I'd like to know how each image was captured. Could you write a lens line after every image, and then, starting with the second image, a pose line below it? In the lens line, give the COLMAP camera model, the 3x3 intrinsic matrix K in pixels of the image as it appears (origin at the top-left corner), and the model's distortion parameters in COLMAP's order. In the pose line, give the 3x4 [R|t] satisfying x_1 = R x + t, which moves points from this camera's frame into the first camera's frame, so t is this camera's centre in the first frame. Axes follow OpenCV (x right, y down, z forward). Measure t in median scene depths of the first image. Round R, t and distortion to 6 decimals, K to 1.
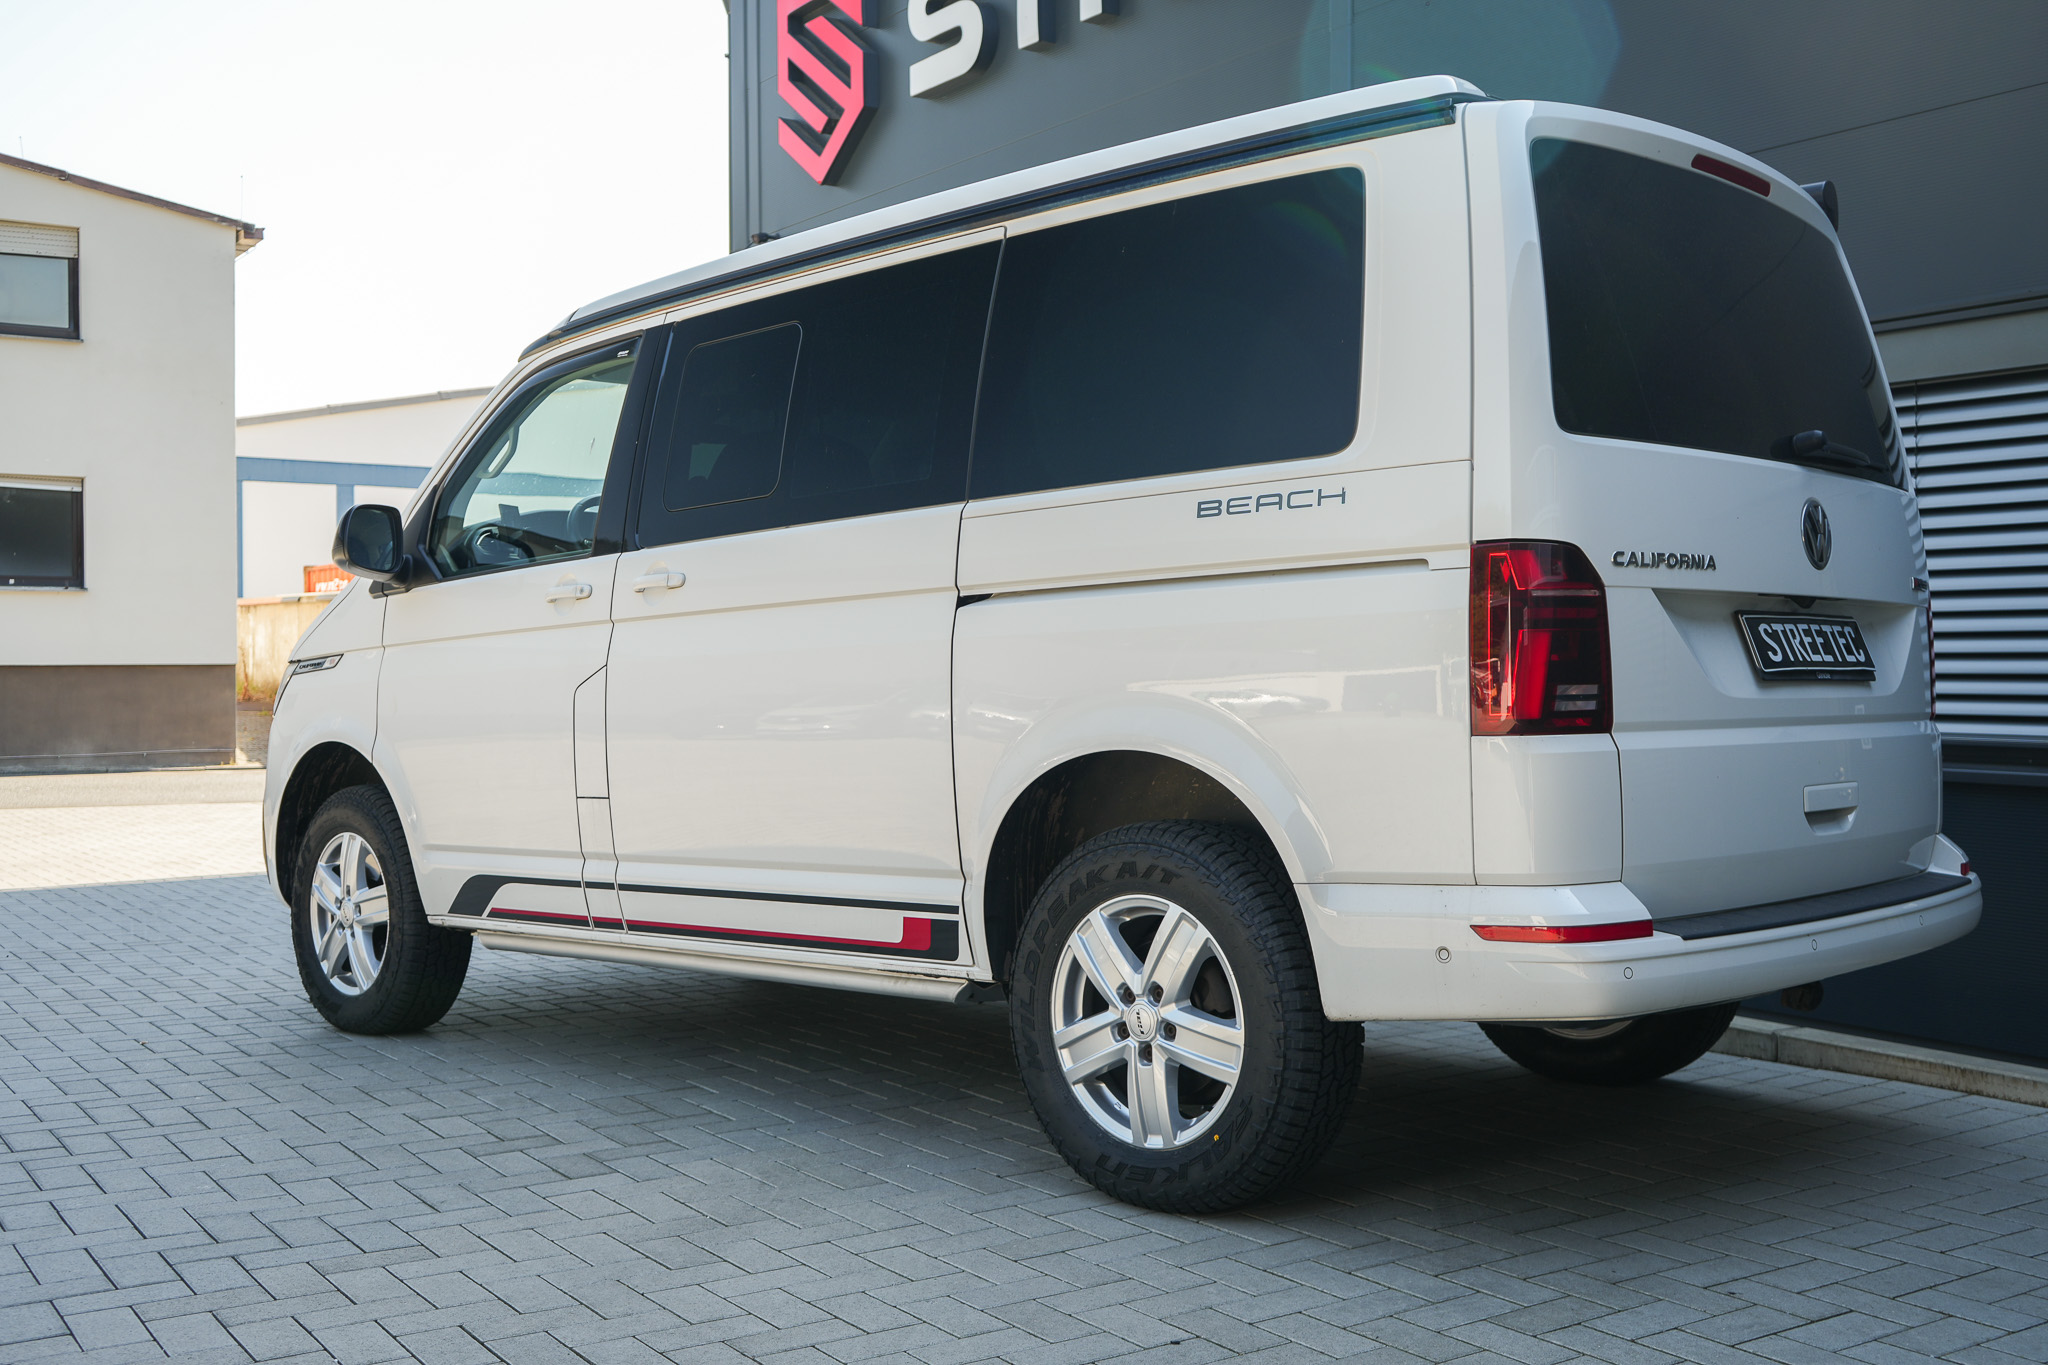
lens RADIAL K [[2039.5, 0, 1027.5], [0, 2039.5, 675.9], [0, 0, 1]] dist [0.016274, 0.103465]
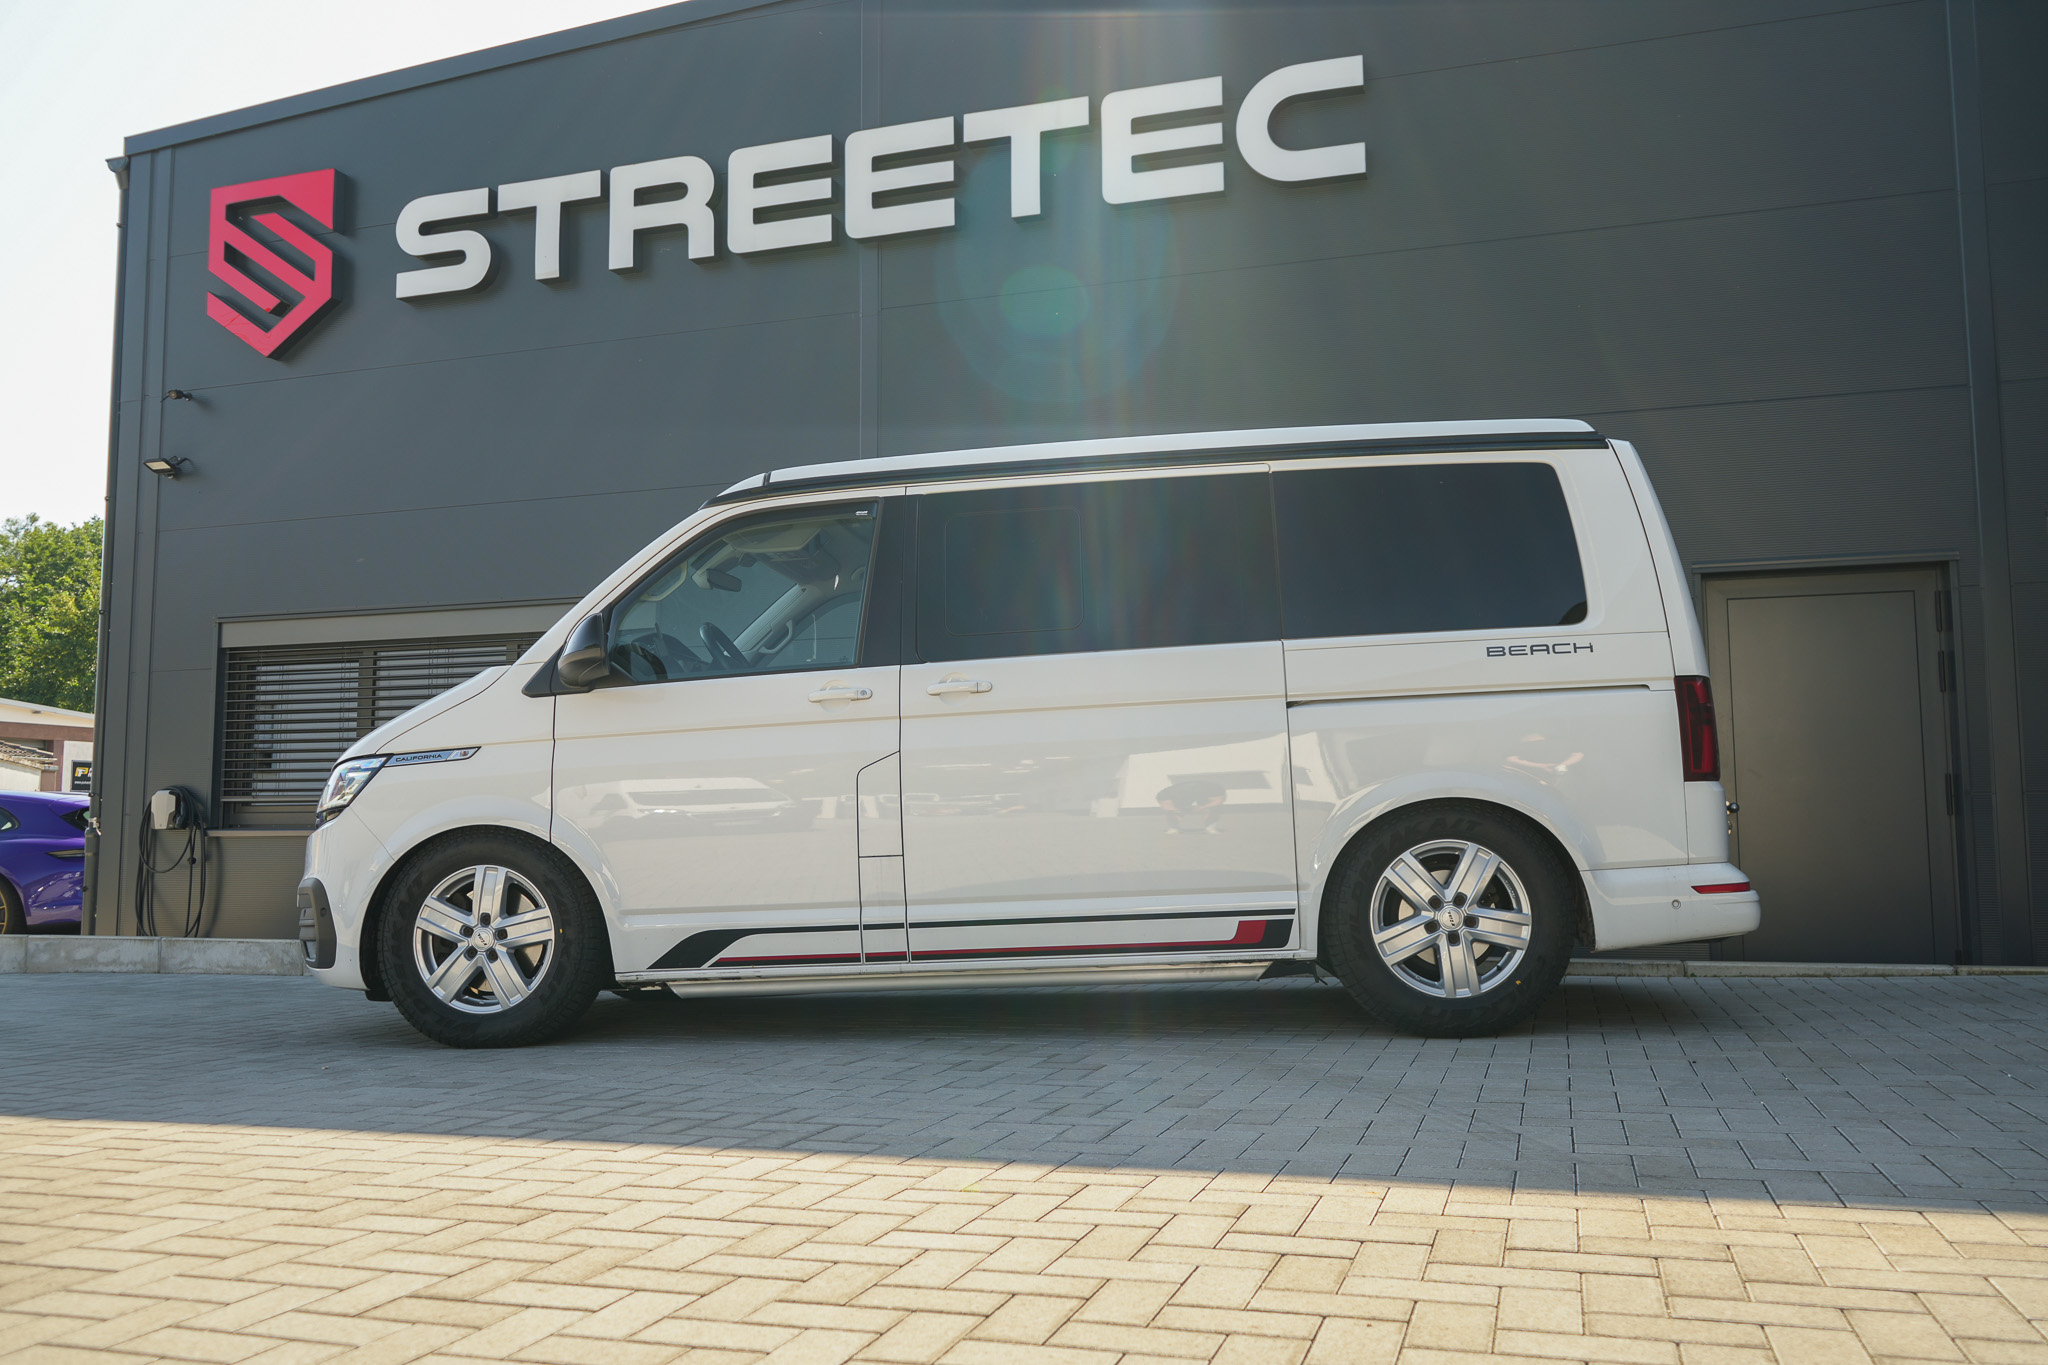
lens RADIAL K [[1638.4, 0, 1024.0], [0, 1638.4, 682.5], [0, 0, 1]] dist [-0.015748, -0.006069]
pose [[0.790260, 0.055583, 0.610246, -0.984956], [0.009209, 0.994688, -0.102526, 0.073567], [-0.612703, 0.086642, 0.785550, 0.178399]]
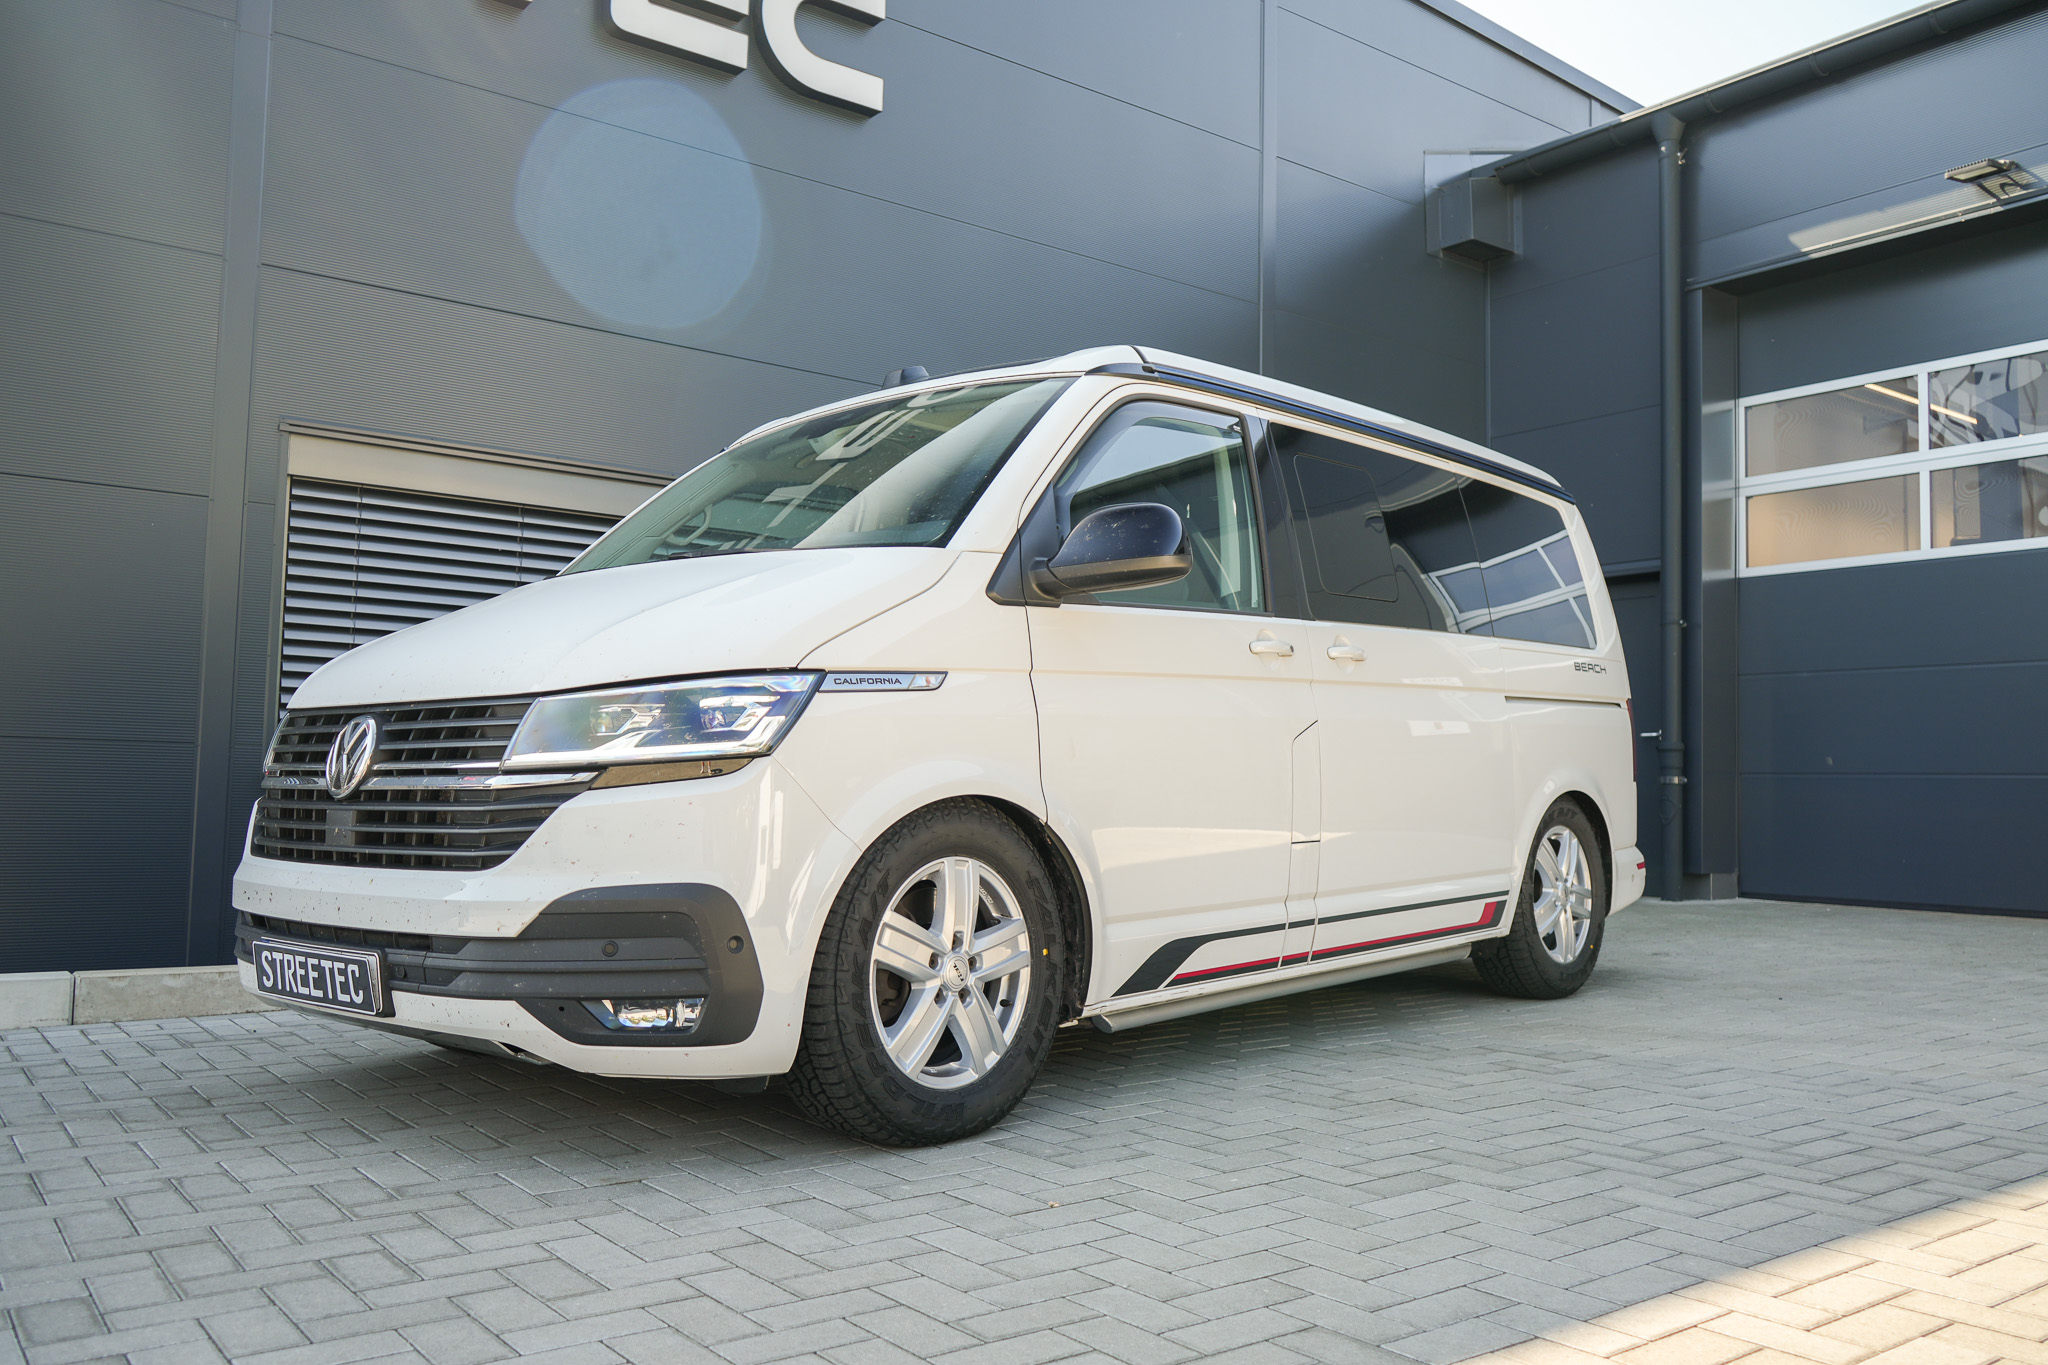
lens RADIAL K [[1636.5, 0, 1024.0], [0, 1636.5, 682.5], [0, 0, 1]] dist [0.025805, -0.007101]
pose [[-0.052001, 0.076279, 0.995730, -1.379243], [-0.006712, 0.997029, -0.076729, 0.055302], [-0.998624, -0.010674, -0.051334, 1.532008]]
